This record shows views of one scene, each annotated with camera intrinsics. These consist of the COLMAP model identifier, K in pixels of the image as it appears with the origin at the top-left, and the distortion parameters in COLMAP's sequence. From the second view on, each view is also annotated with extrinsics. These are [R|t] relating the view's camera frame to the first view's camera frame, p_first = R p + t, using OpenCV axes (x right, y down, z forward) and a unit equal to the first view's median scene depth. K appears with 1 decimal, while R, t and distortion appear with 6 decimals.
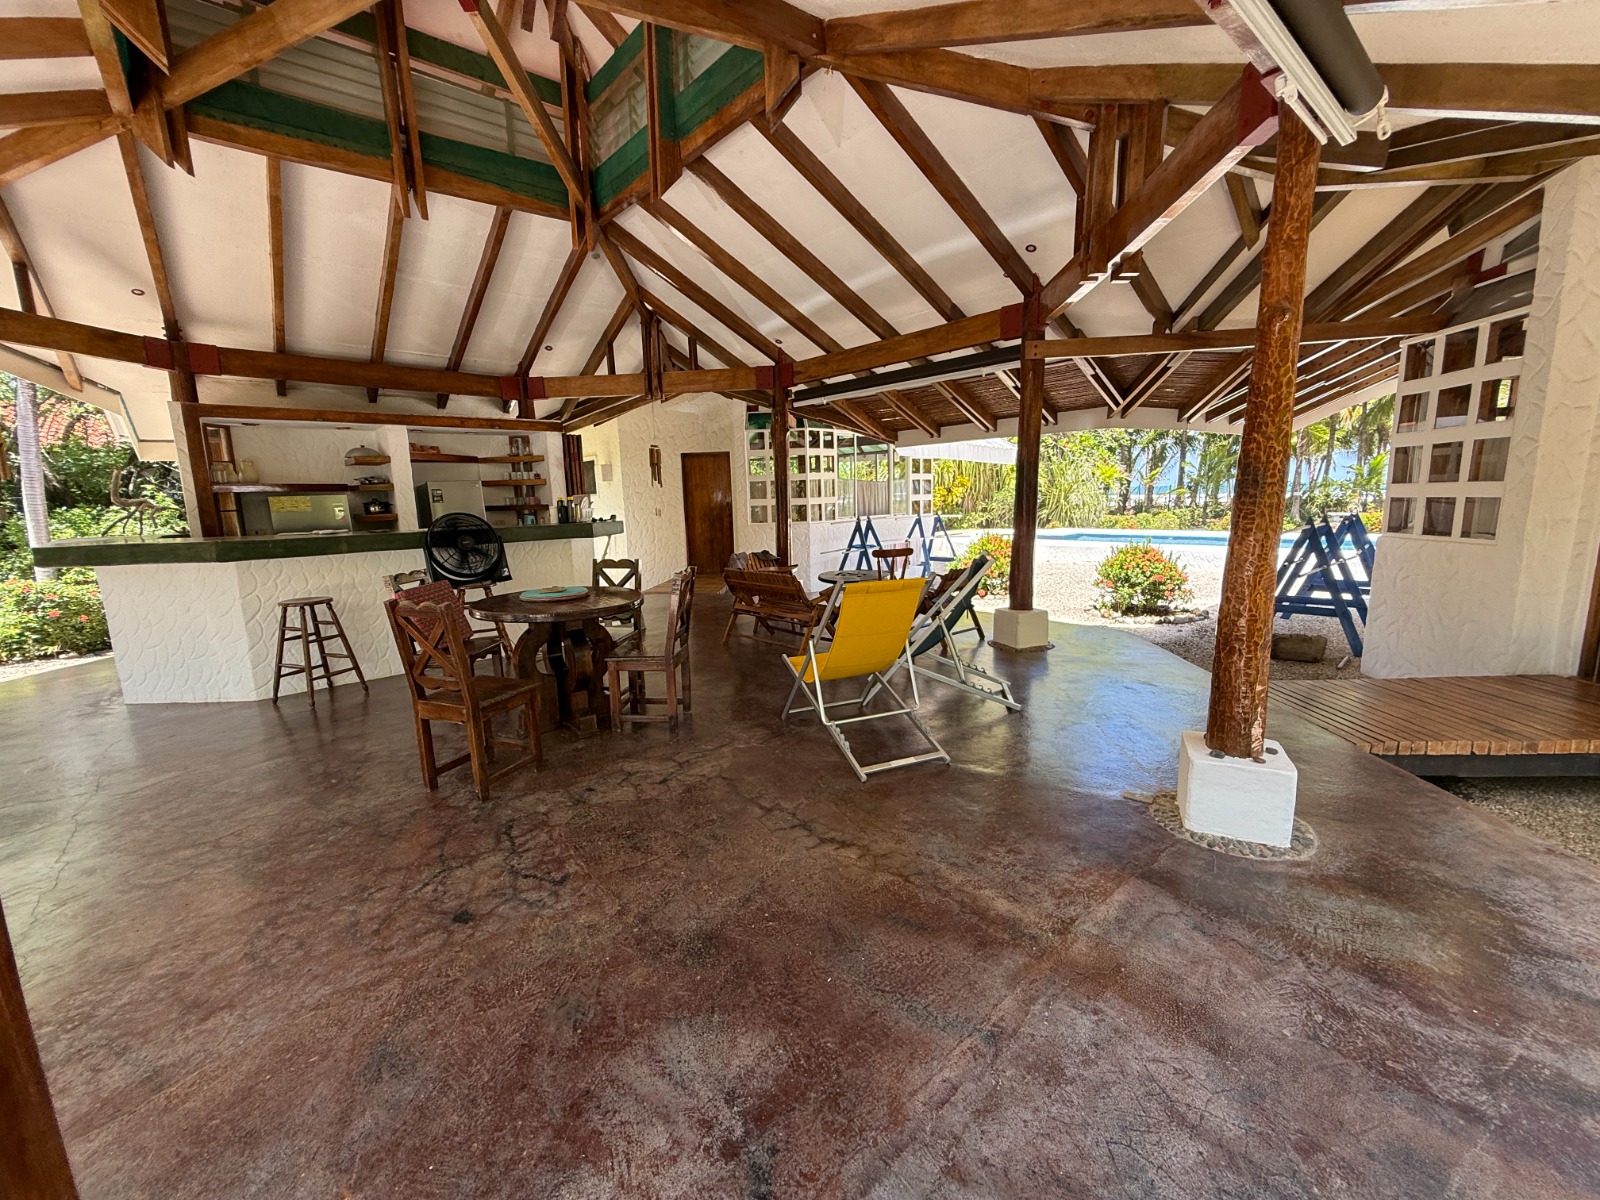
lens RADIAL K [[641.5, 0, 793.9], [0, 641.5, 597.0], [0, 0, 1]] dist [0.001740, 0.000594]
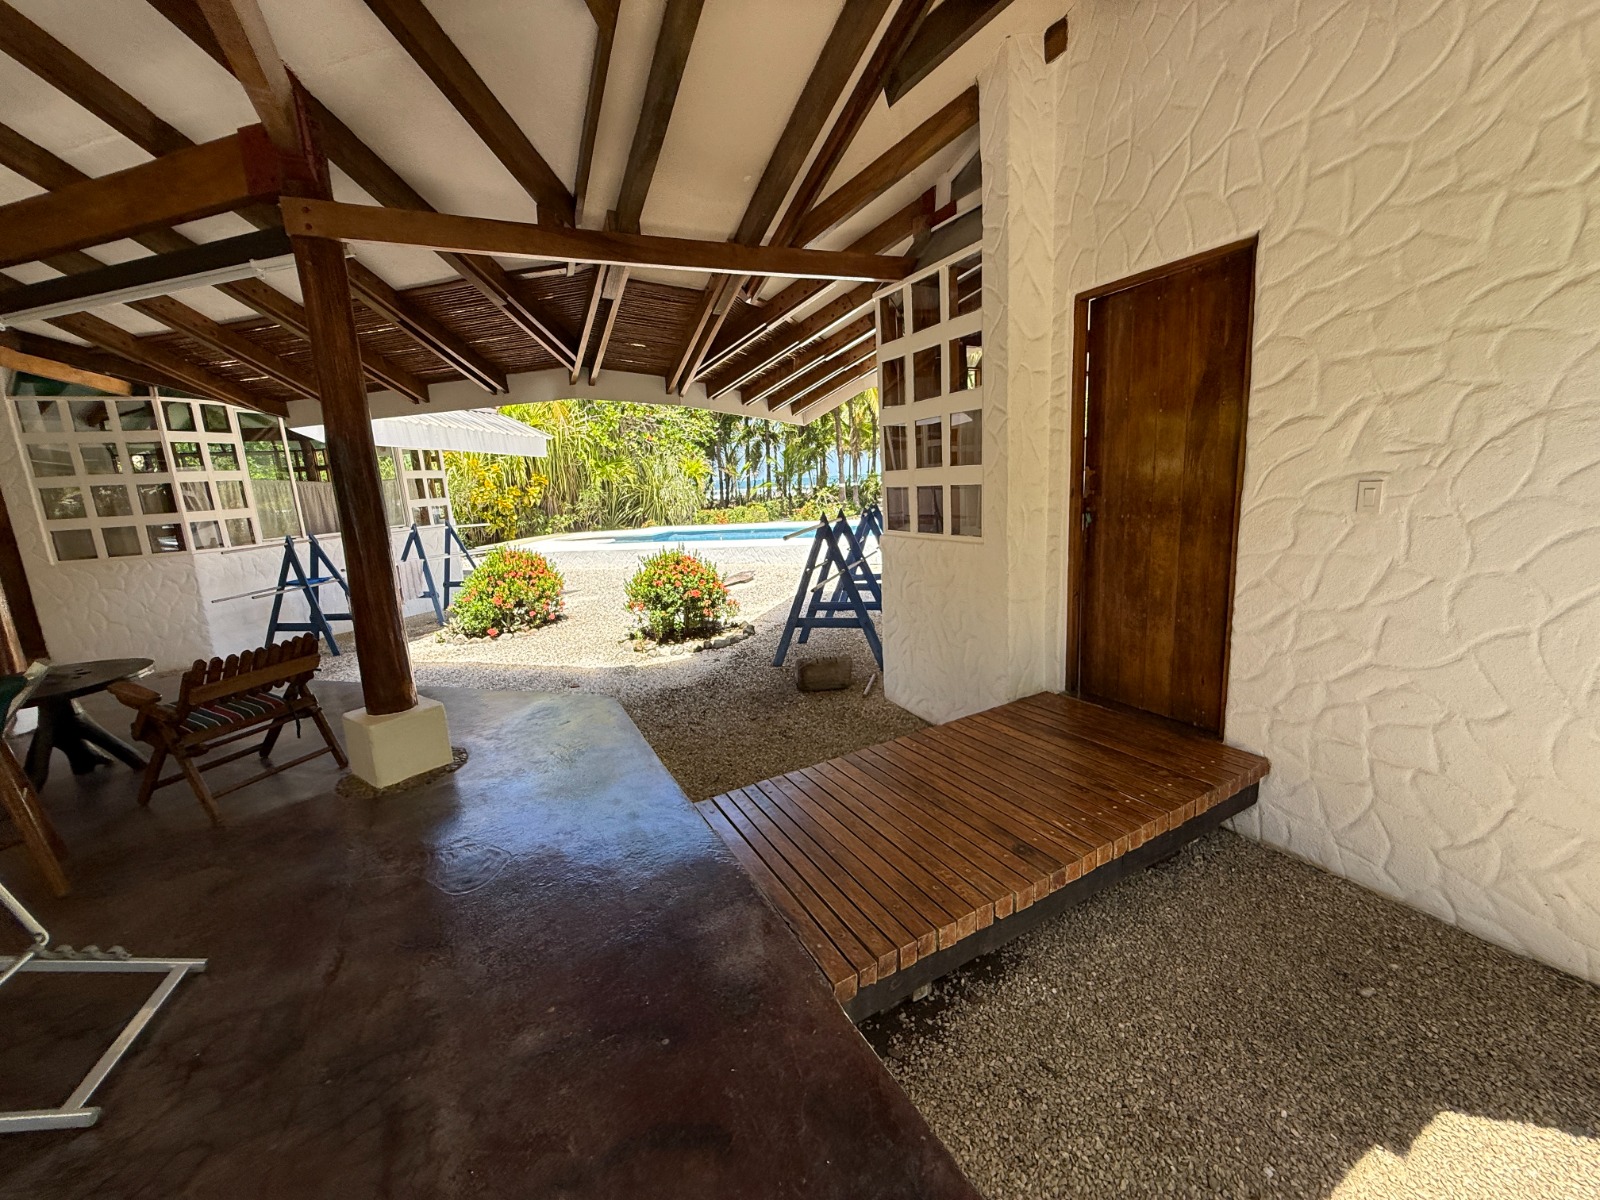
lens RADIAL K [[641.5, 0, 793.9], [0, 641.5, 597.0], [0, 0, 1]] dist [0.001740, 0.000594]
pose [[0.851522, -0.117075, 0.511080, 0.370084], [0.115452, 0.992695, 0.035043, -0.055089], [-0.511450, 0.029165, 0.858818, 0.340401]]
